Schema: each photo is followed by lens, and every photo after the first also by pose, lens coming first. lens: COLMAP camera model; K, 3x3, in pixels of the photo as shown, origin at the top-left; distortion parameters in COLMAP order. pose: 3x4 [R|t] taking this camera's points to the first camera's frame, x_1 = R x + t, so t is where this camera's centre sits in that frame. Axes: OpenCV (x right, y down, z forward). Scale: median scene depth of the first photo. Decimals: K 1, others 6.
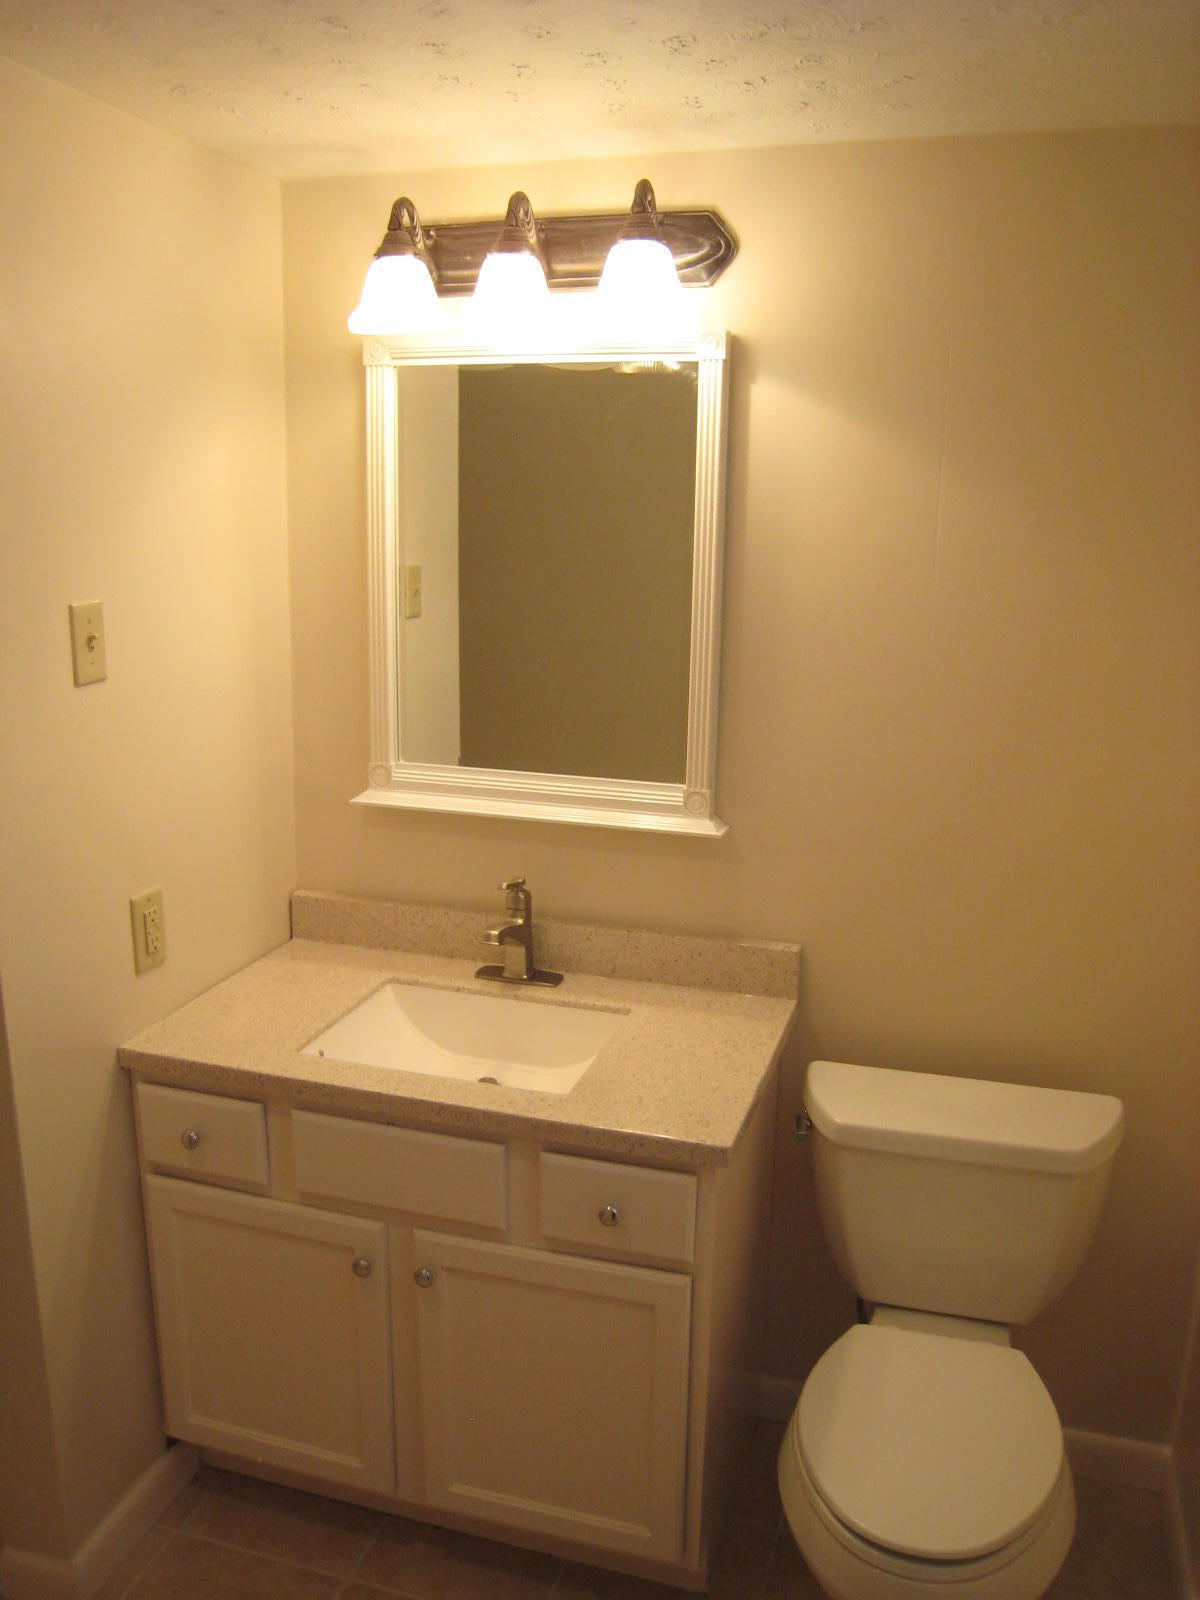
lens RADIAL K [[1330.8, 0, 600.0], [0, 1330.8, 800.0], [0, 0, 1]] dist [-0.148383, 0.121504]
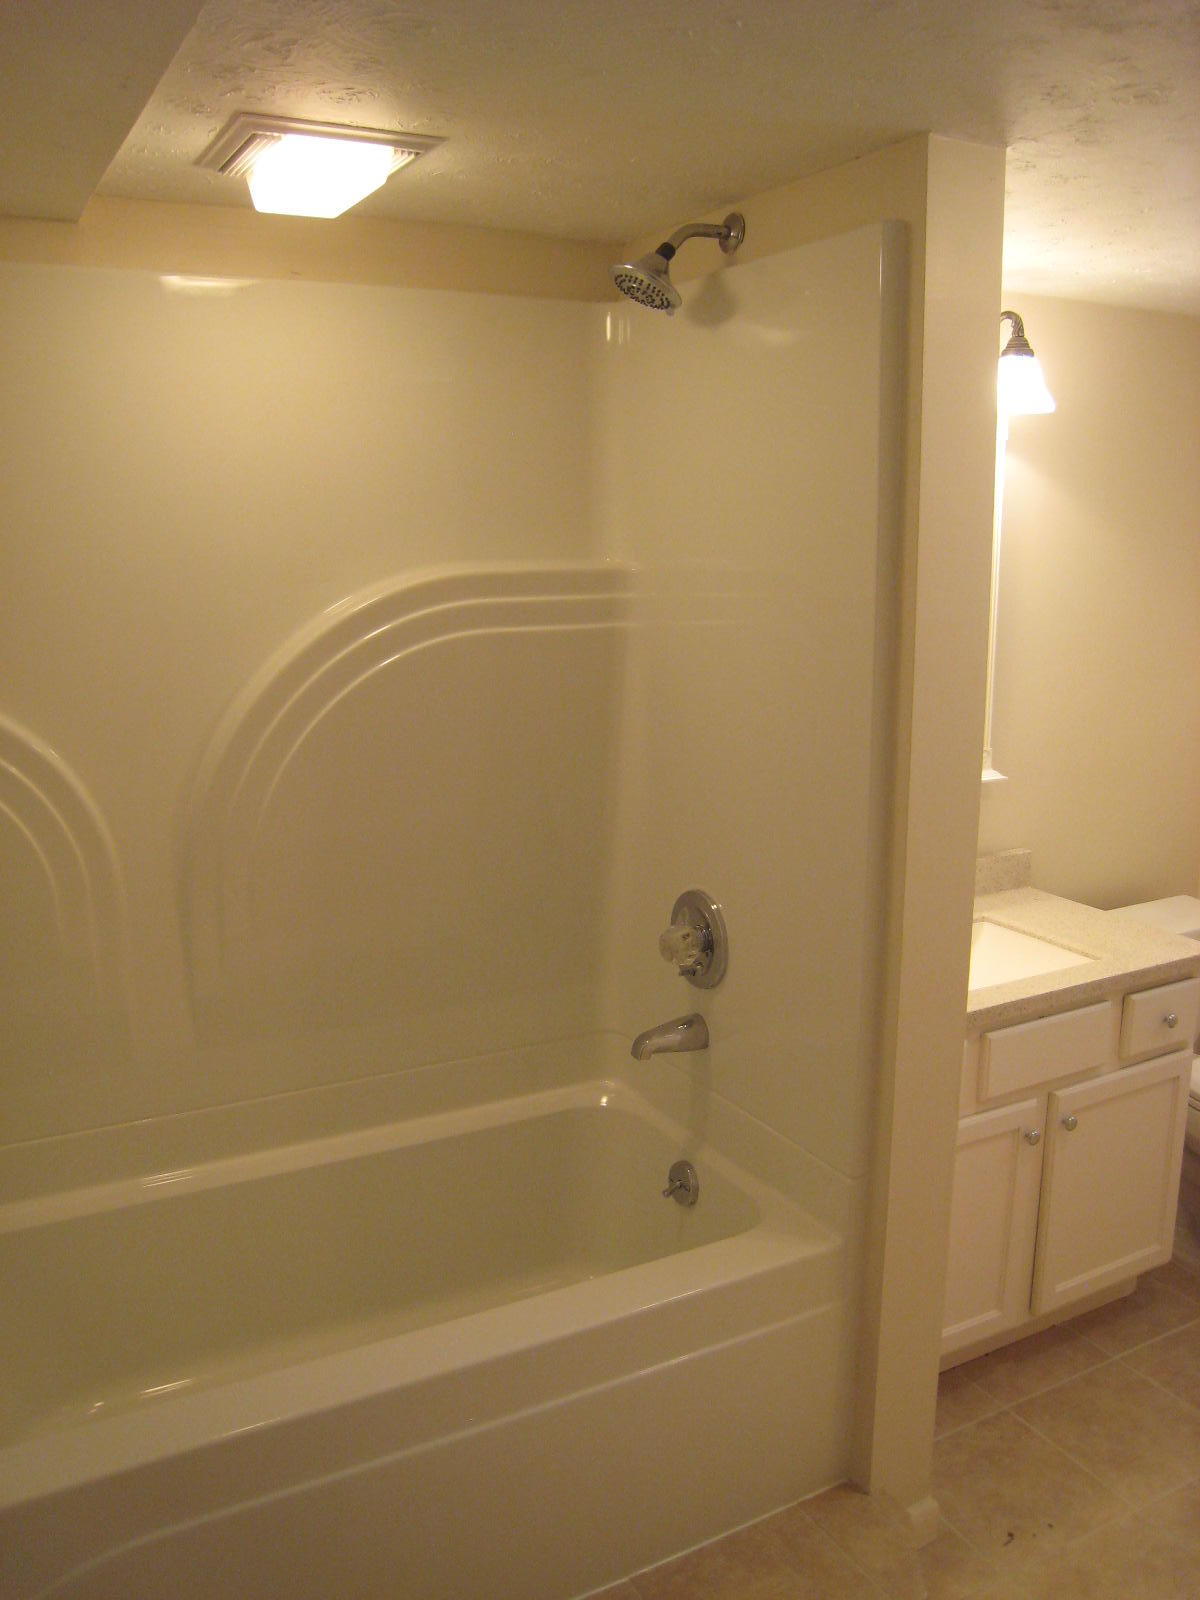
lens RADIAL K [[1330.8, 0, 600.0], [0, 1330.8, 800.0], [0, 0, 1]] dist [-0.148383, 0.121504]
pose [[0.683457, -0.152336, 0.713918, -1.332319], [0.161686, 0.985283, 0.055453, -0.106930], [-0.711859, 0.077531, 0.698030, 0.386229]]
